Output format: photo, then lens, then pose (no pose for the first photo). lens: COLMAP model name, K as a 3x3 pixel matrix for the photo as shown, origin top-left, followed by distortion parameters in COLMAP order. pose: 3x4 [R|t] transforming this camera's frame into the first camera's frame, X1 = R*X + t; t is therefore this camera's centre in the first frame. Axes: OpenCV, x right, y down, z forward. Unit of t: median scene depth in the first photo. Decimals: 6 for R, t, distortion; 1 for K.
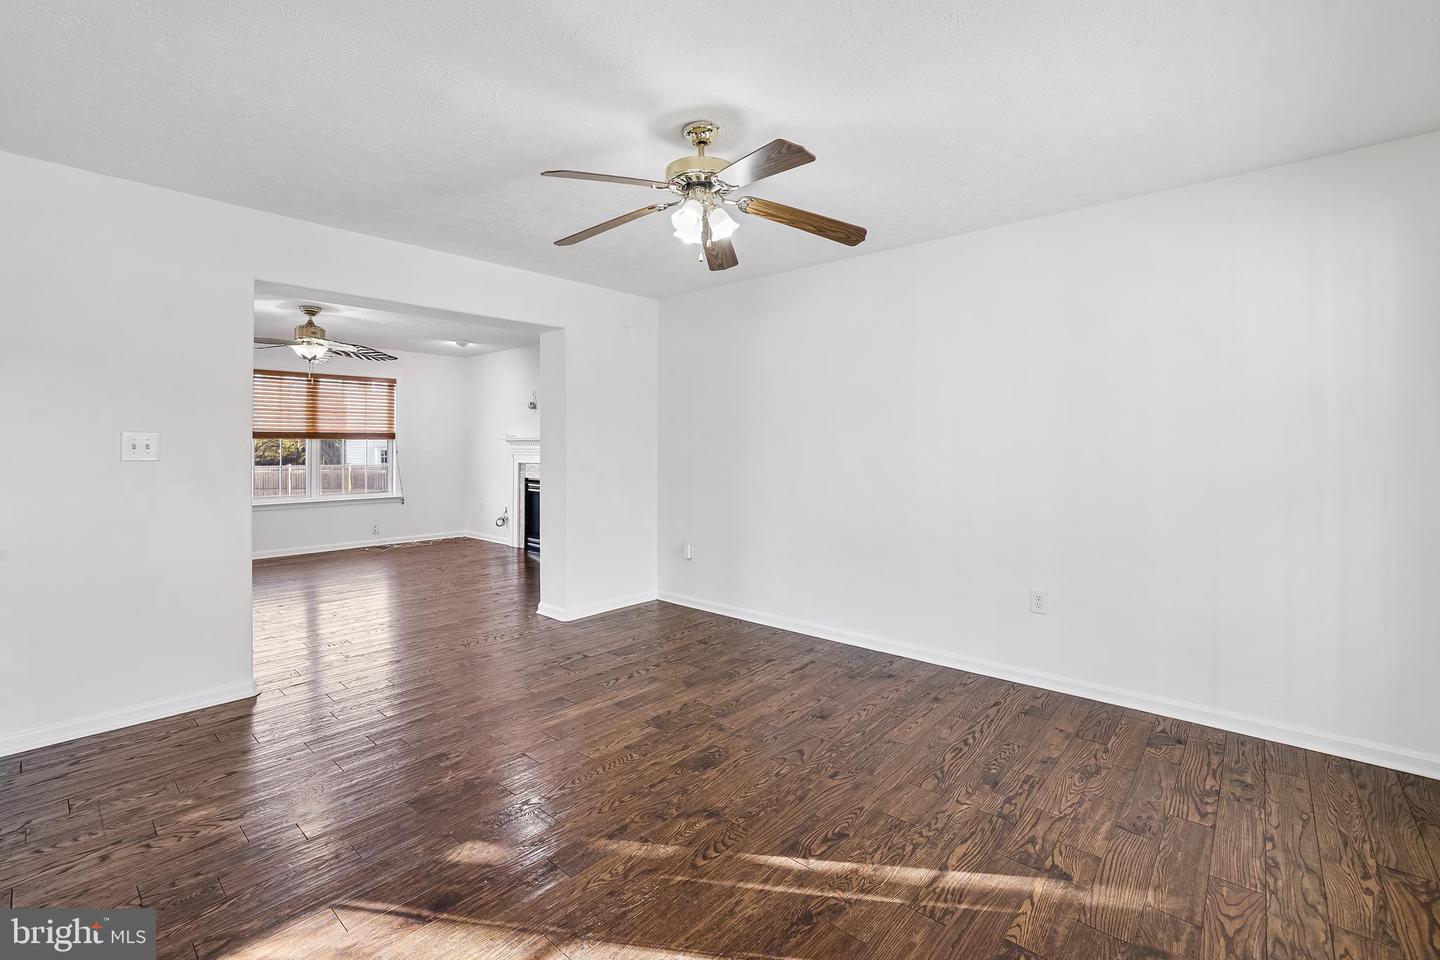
lens RADIAL K [[627.0, 0, 723.9], [0, 627.0, 455.0], [0, 0, 1]] dist [-0.045402, 0.014937]
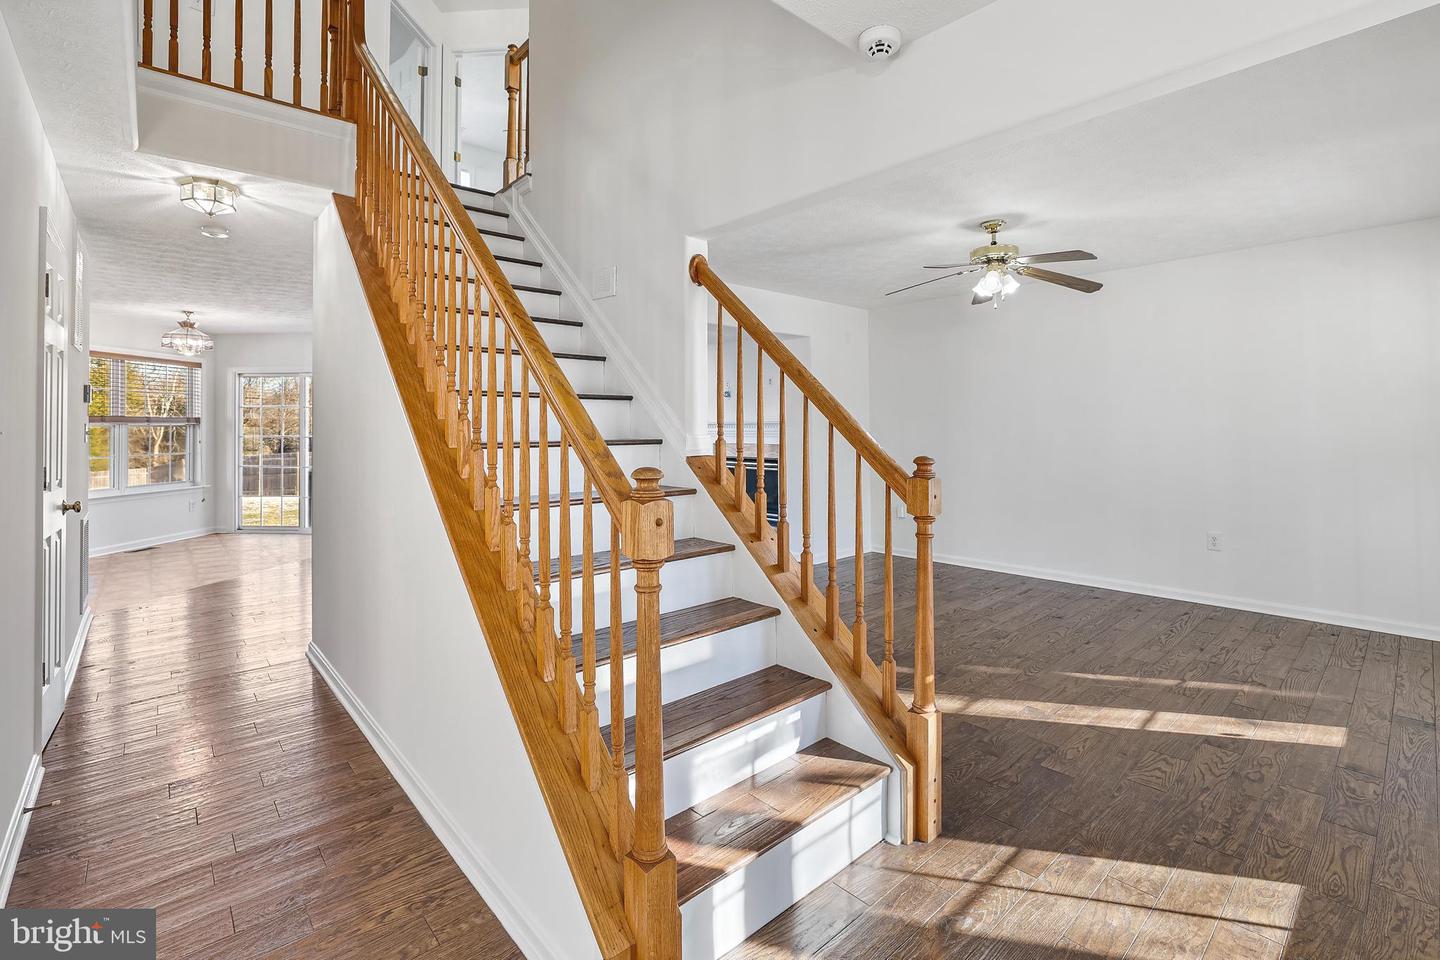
lens RADIAL K [[640.0, 0, 770.9], [0, 640.0, 425.5], [0, 0, 1]] dist [-0.000580, 0.000386]
pose [[0.997343, -0.007664, -0.072450, -0.440615], [0.006060, 0.999732, -0.022339, 0.014850], [0.072602, 0.021840, 0.997122, -0.579908]]
